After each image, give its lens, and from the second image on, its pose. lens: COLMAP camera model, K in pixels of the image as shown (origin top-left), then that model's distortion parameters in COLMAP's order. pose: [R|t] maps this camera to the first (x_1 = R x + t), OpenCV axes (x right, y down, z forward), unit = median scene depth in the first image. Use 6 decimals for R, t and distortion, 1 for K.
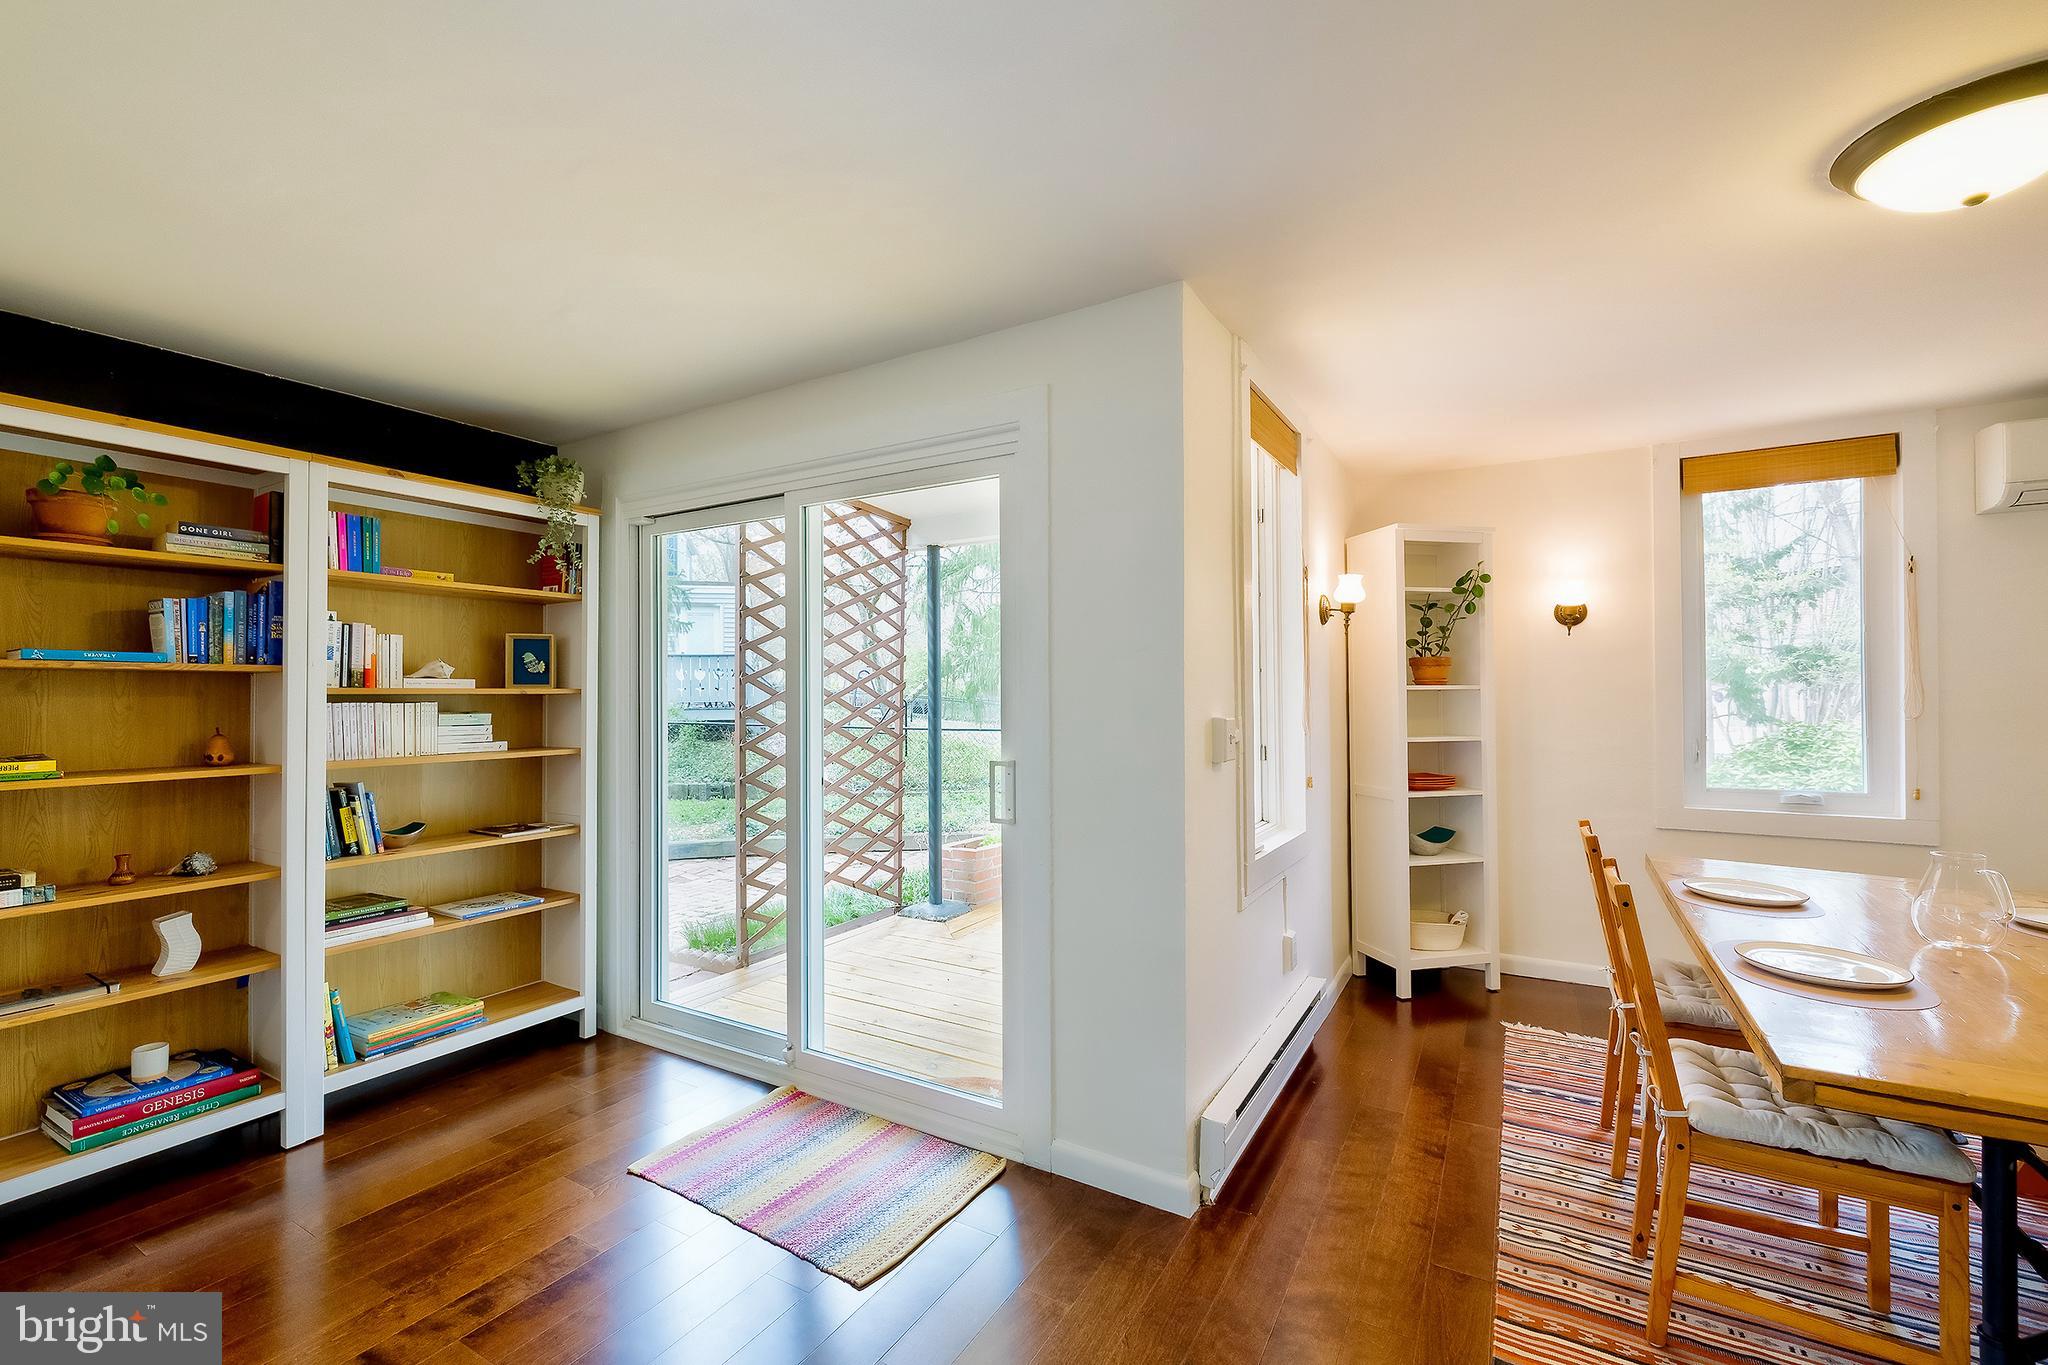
lens RADIAL K [[857.8, 0, 1027.4], [0, 857.8, 689.5], [0, 0, 1]] dist [0.000931, -0.000064]
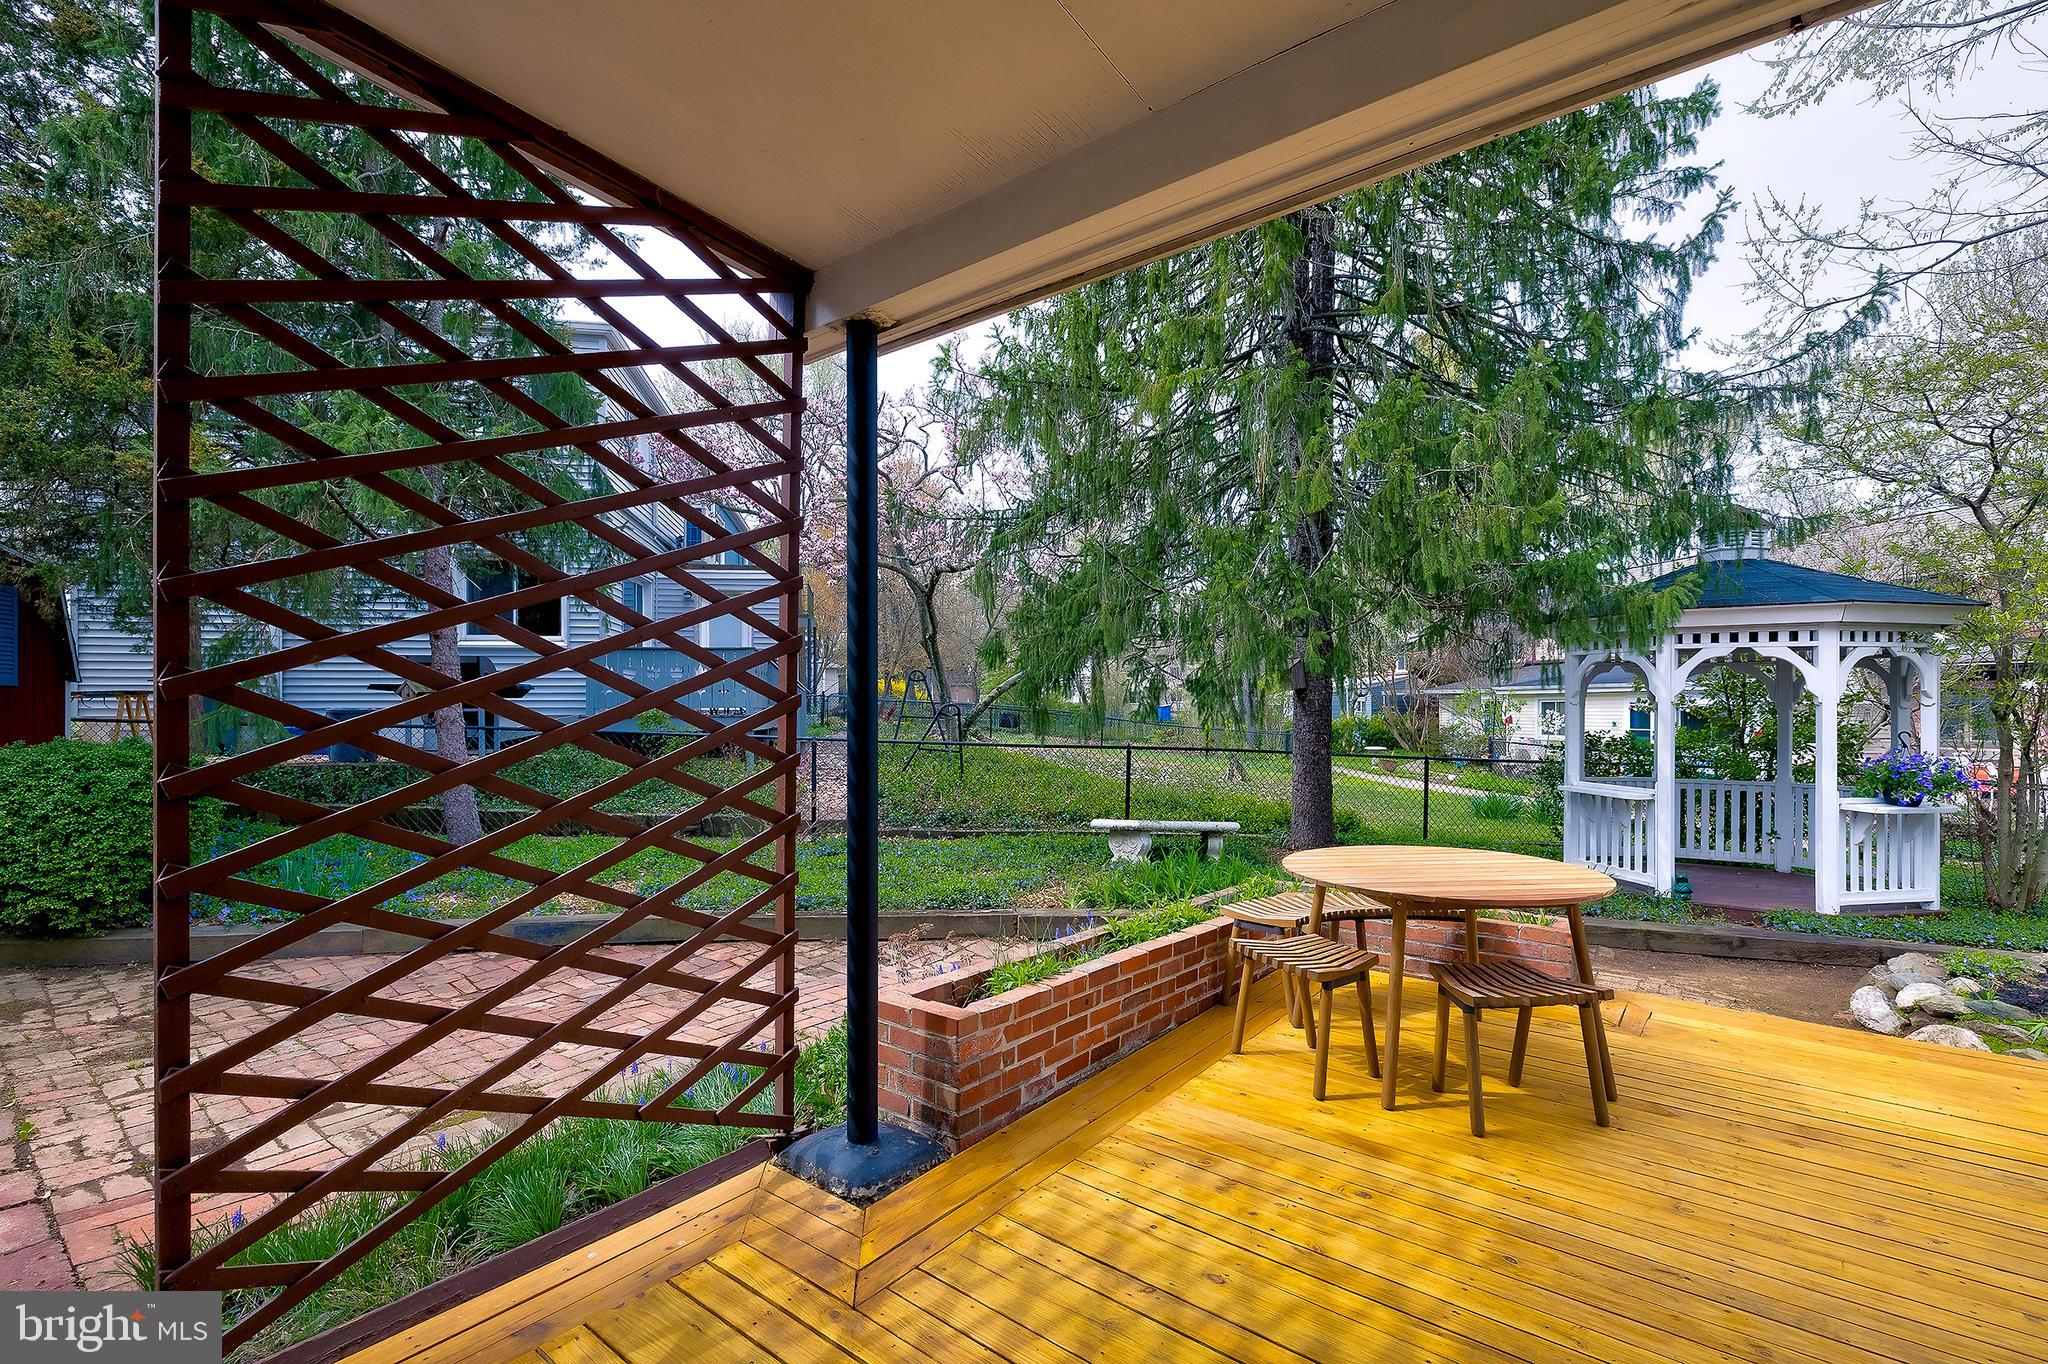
lens RADIAL K [[877.8, 0, 1015.6], [0, 877.8, 711.1], [0, 0, 1]] dist [0.001667, 0.000248]
pose [[0.989169, 0.000377, -0.146778, 0.078211], [-0.000163, 0.999999, 0.001468, 0.065127], [0.146778, -0.001428, 0.989168, 1.226186]]
